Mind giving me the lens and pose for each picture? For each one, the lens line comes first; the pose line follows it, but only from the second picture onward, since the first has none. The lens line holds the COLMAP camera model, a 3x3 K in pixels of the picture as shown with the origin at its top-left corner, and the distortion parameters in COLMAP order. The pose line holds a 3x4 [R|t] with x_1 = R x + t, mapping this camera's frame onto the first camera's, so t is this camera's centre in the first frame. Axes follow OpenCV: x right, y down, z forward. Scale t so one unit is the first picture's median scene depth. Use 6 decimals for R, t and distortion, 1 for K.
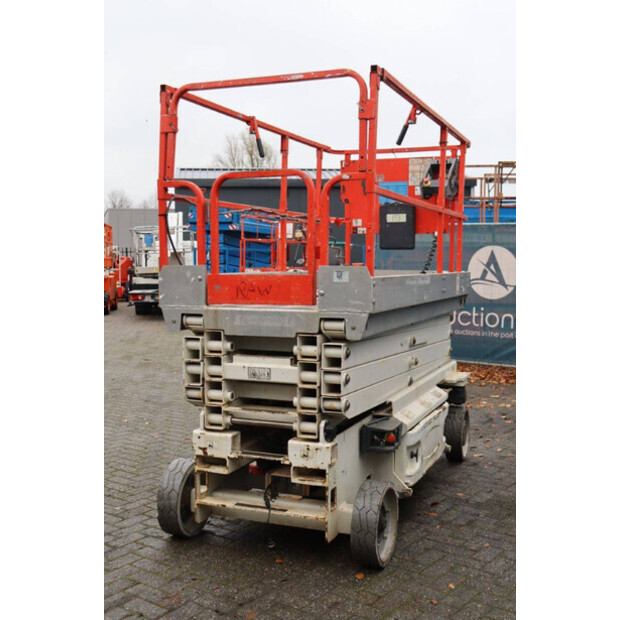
lens RADIAL K [[764.7, 0, 310.0], [0, 764.7, 310.0], [0, 0, 1]] dist [0.018280, 0.036010]
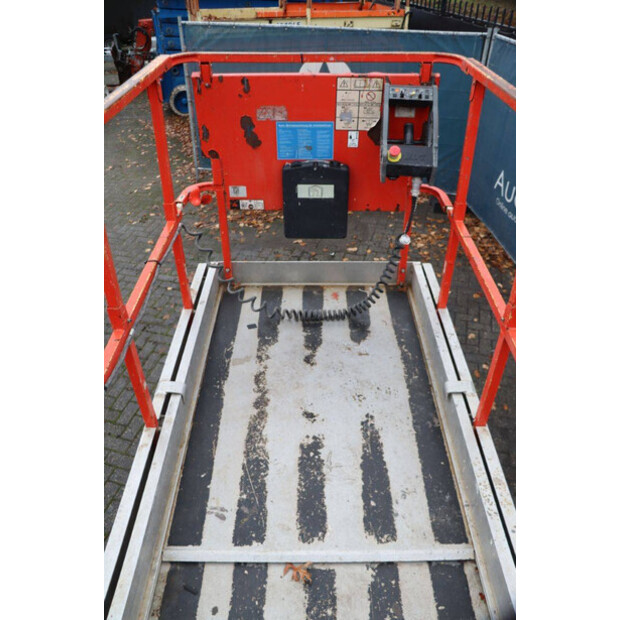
lens RADIAL K [[498.4, 0, 310.0], [0, 498.4, 310.0], [0, 0, 1]] dist [-0.177052, 0.156996]
pose [[0.930113, -0.229651, 0.286617, -0.017932], [0.030372, 0.825815, 0.563122, -0.393483], [-0.366014, -0.515062, 0.775077, 1.080990]]
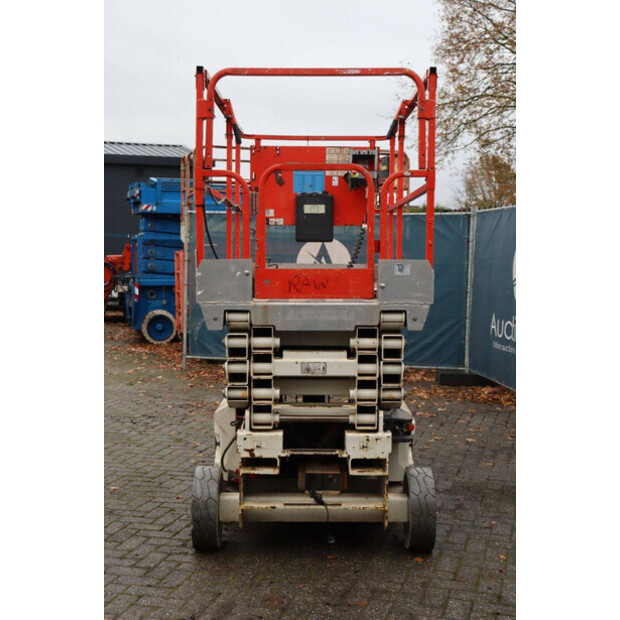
lens RADIAL K [[916.4, 0, 310.0], [0, 916.4, 310.0], [0, 0, 1]] dist [0.084634, 0.035574]
pose [[0.929221, -0.021984, 0.368871, -0.502401], [0.022489, 0.999743, 0.002931, 0.003919], [-0.368840, 0.005572, 0.929476, -0.100008]]
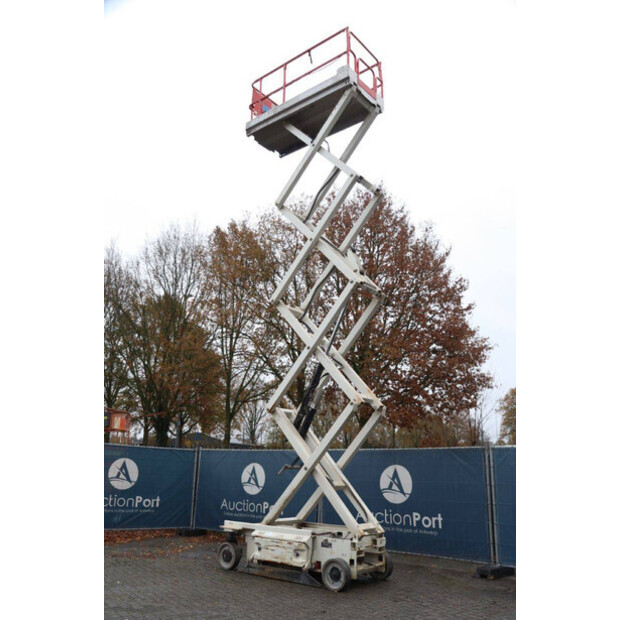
lens RADIAL K [[540.0, 0, 310.0], [0, 540.0, 310.0], [0, 0, 1]] dist [-0.073681, 0.004696]
pose [[0.302498, 0.273827, 0.912970, -2.191439], [0.038988, 0.953488, -0.298898, -0.068082], [-0.952352, 0.126011, 0.277753, 0.550577]]
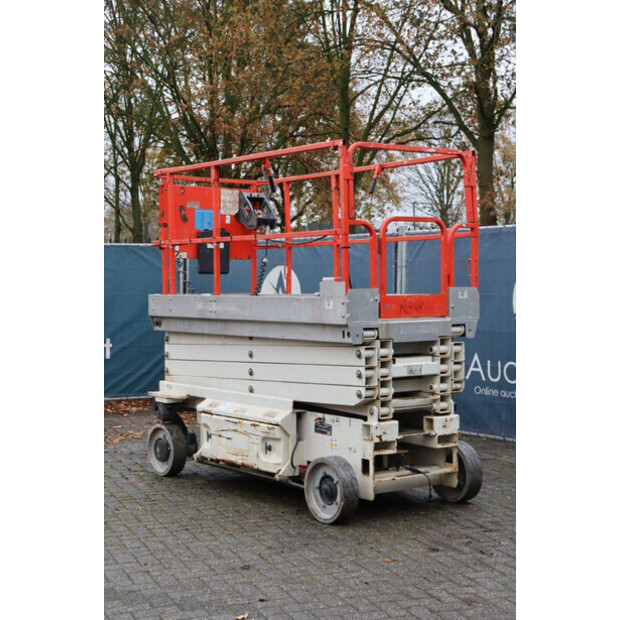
lens RADIAL K [[1082.9, 0, 310.0], [0, 1082.9, 310.0], [0, 0, 1]] dist [0.179801, 0.008403]
pose [[0.531342, -0.030144, 0.846621, -1.721420], [0.064079, 0.997934, -0.004685, -0.022270], [-0.844730, 0.056740, 0.532176, 0.153506]]
